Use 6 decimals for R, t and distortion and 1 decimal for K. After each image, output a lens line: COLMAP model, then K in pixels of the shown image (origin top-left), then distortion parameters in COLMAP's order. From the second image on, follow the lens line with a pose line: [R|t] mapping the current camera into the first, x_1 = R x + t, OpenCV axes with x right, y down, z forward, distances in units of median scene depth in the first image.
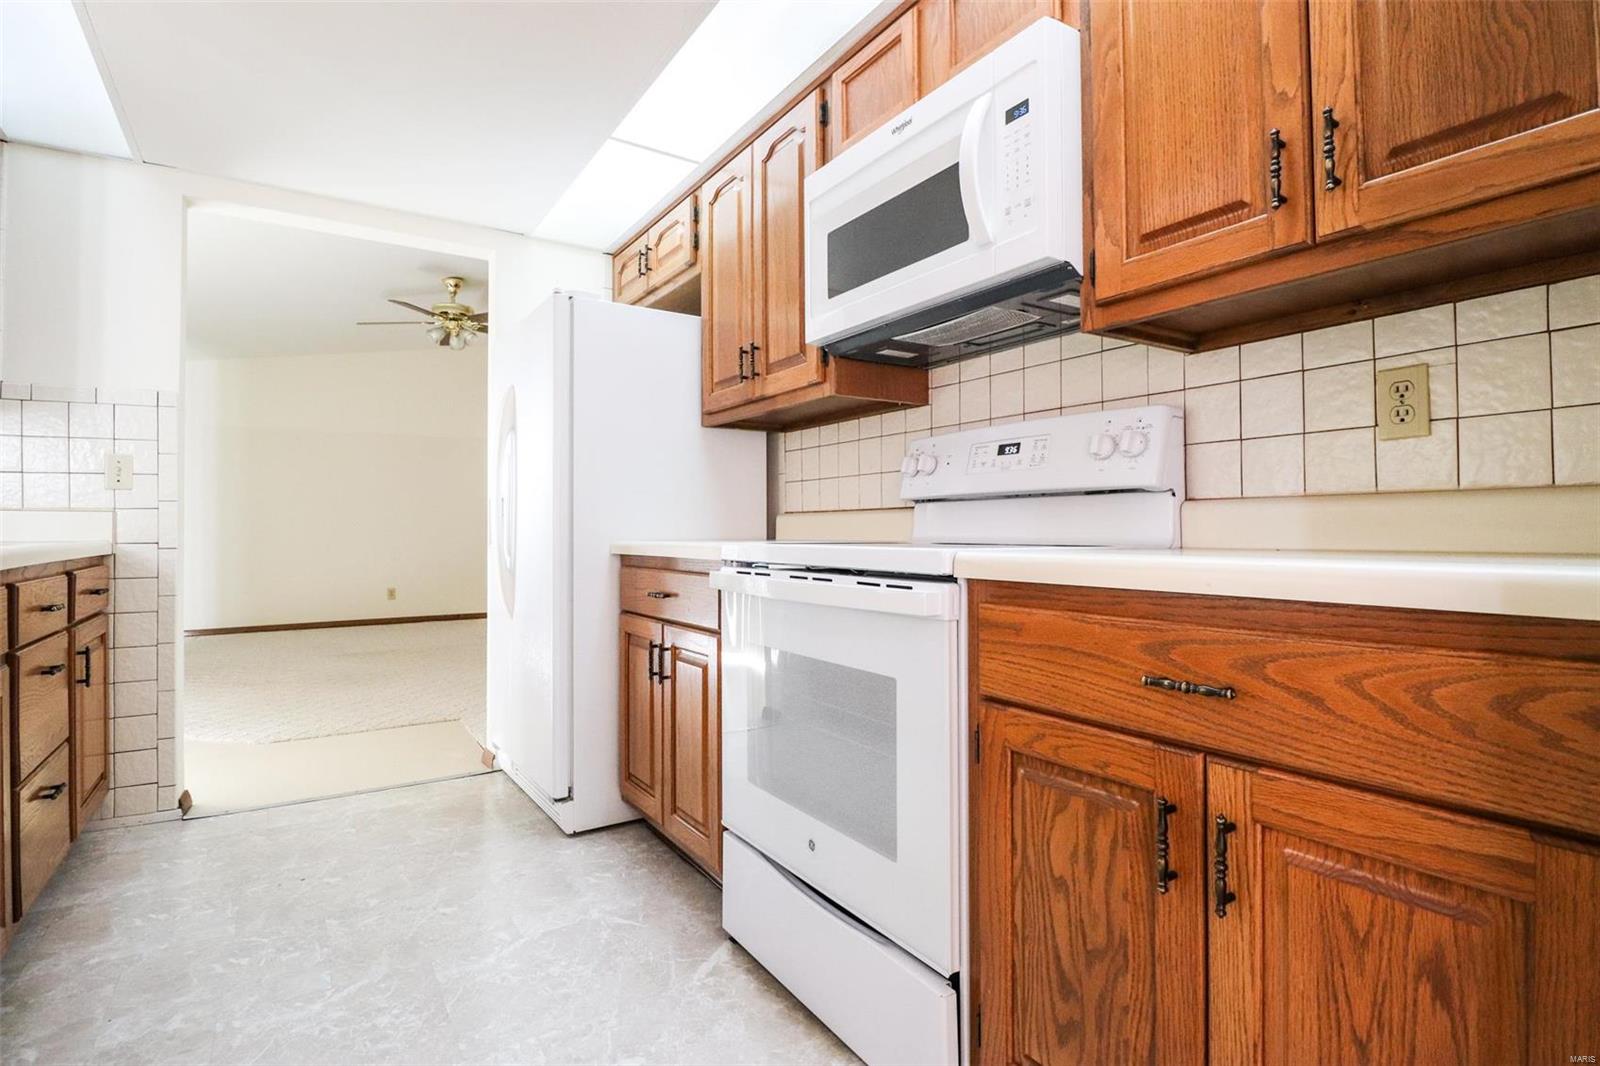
lens RADIAL K [[799.7, 0, 806.9], [0, 799.7, 520.5], [0, 0, 1]] dist [0.001926, -0.013483]
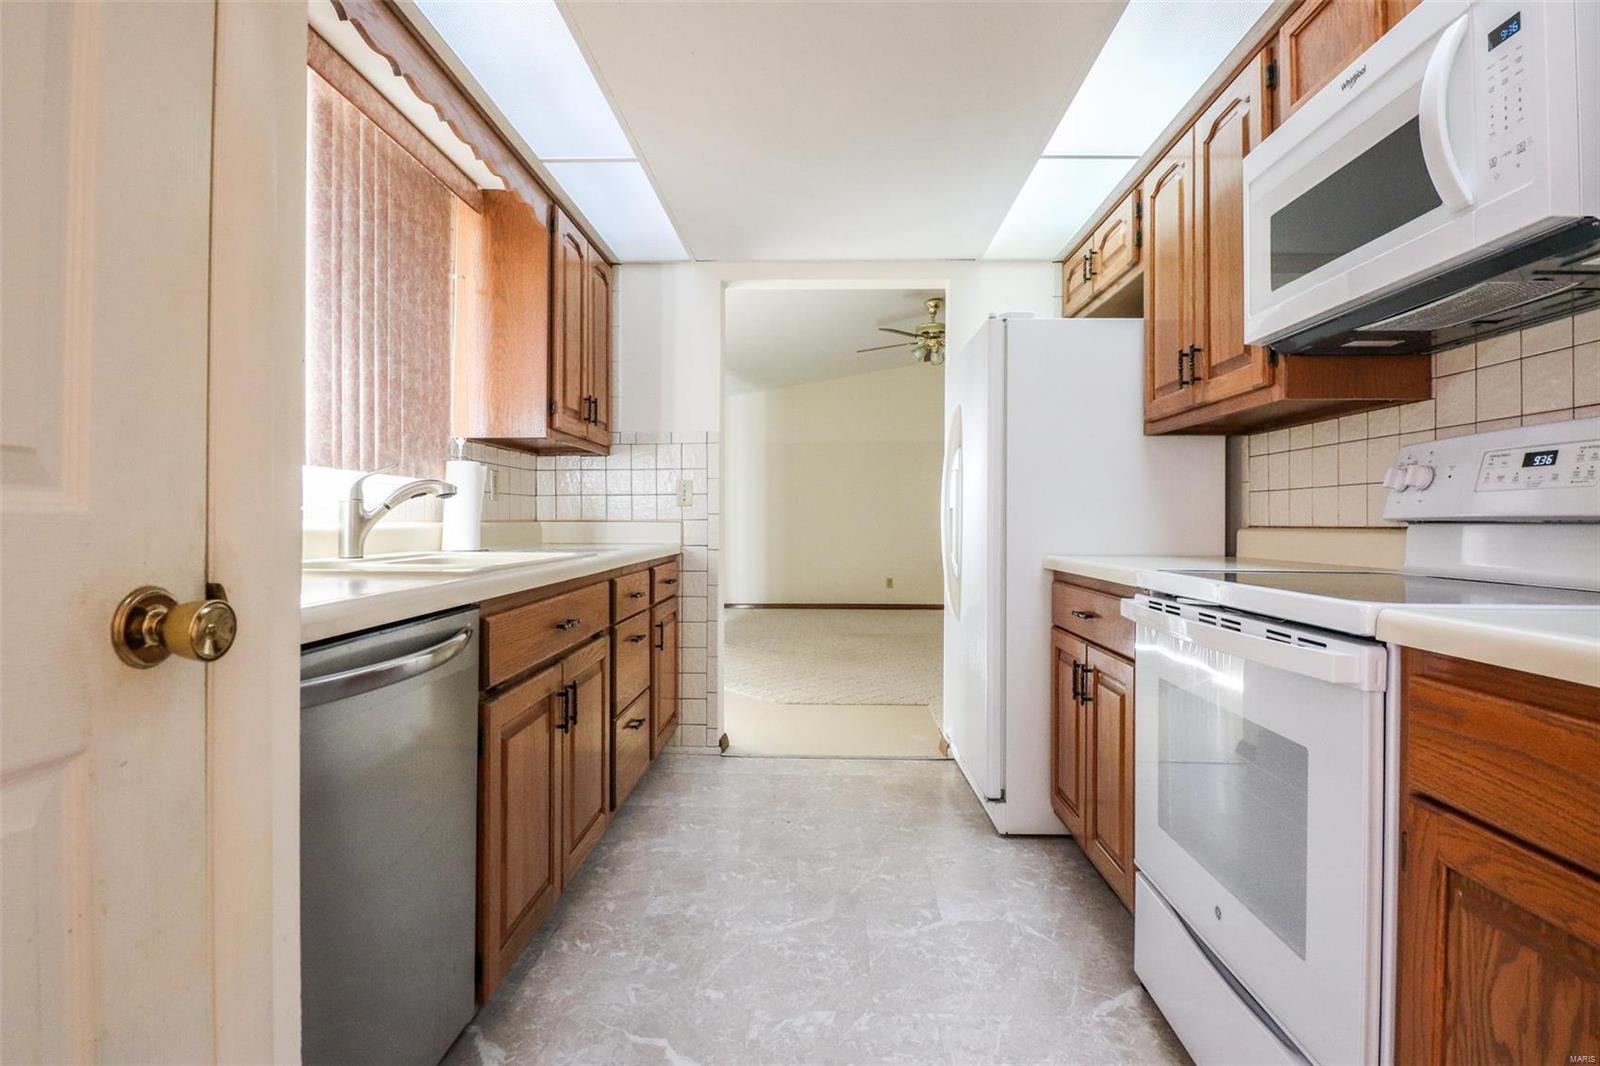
lens RADIAL K [[797.5, 0, 794.2], [0, 797.5, 519.0], [0, 0, 1]] dist [0.001428, -0.012855]
pose [[0.814753, 0.004494, -0.579791, 0.100762], [0.001118, 0.999956, 0.009322, -0.036393], [0.579808, -0.008243, 0.814712, -0.006349]]
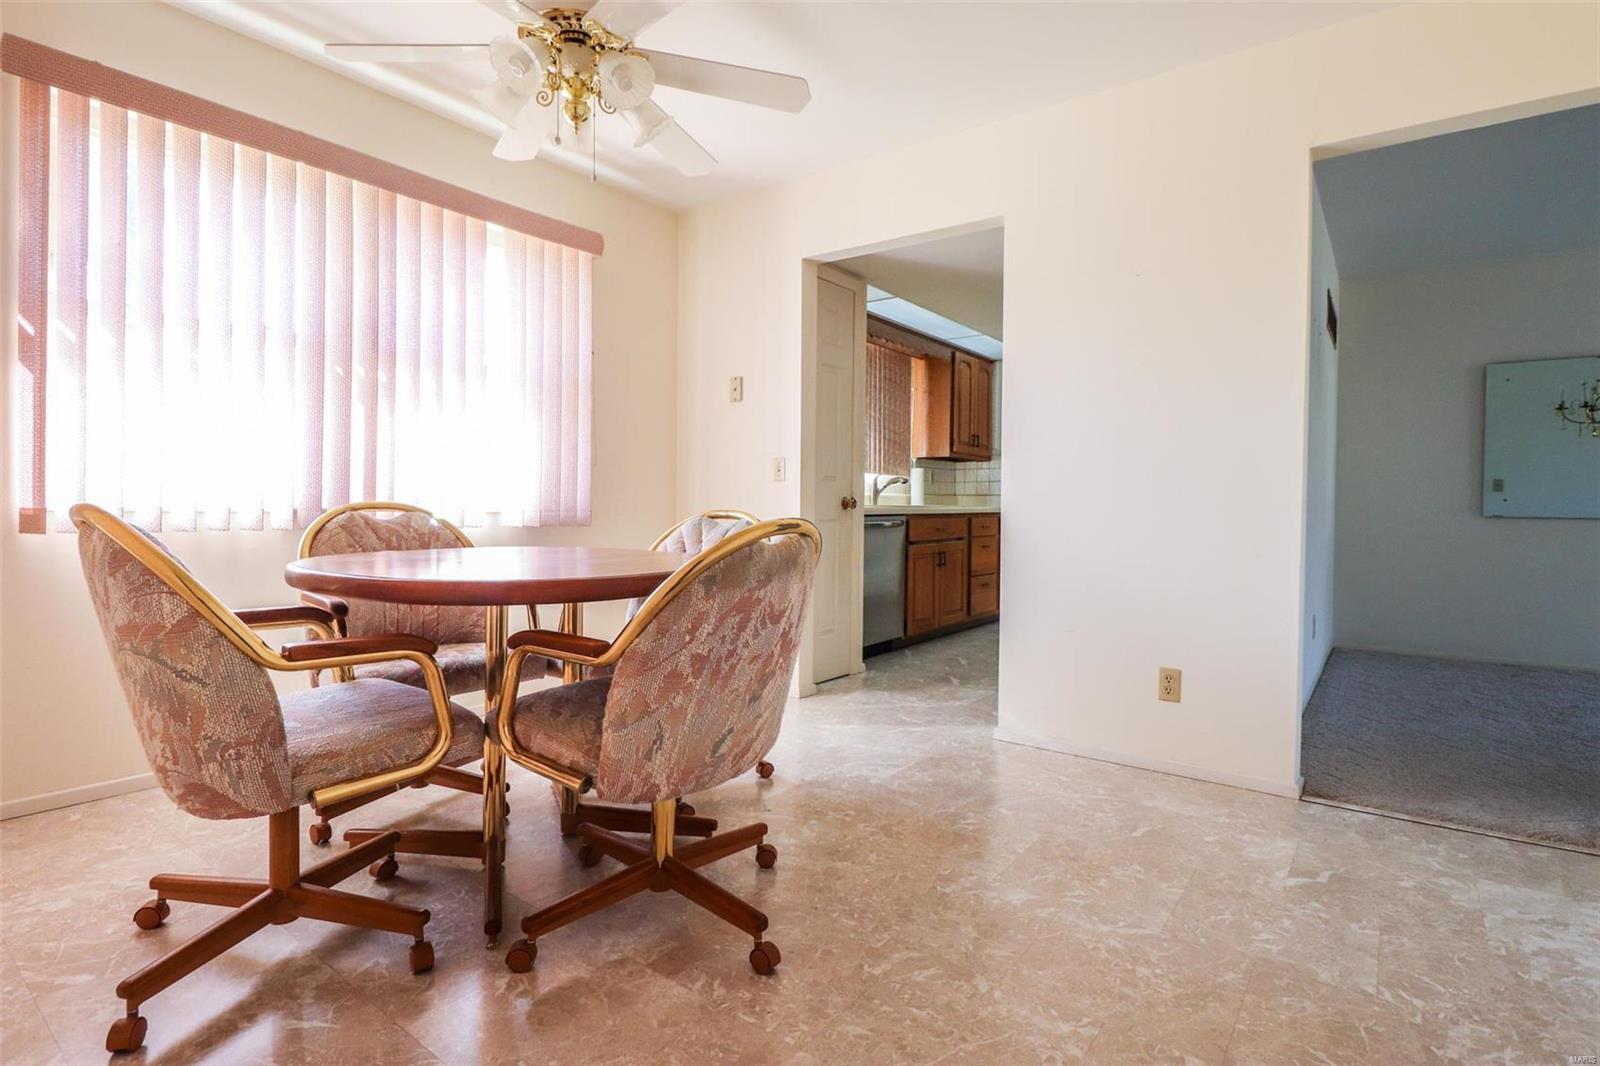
lens RADIAL K [[799.7, 0, 806.9], [0, 799.7, 520.5], [0, 0, 1]] dist [0.001926, -0.013483]
pose [[0.358038, 0.022490, -0.933436, 1.623785], [0.000984, 0.999700, 0.024463, 0.006058], [0.933707, -0.009677, 0.357908, -0.746700]]
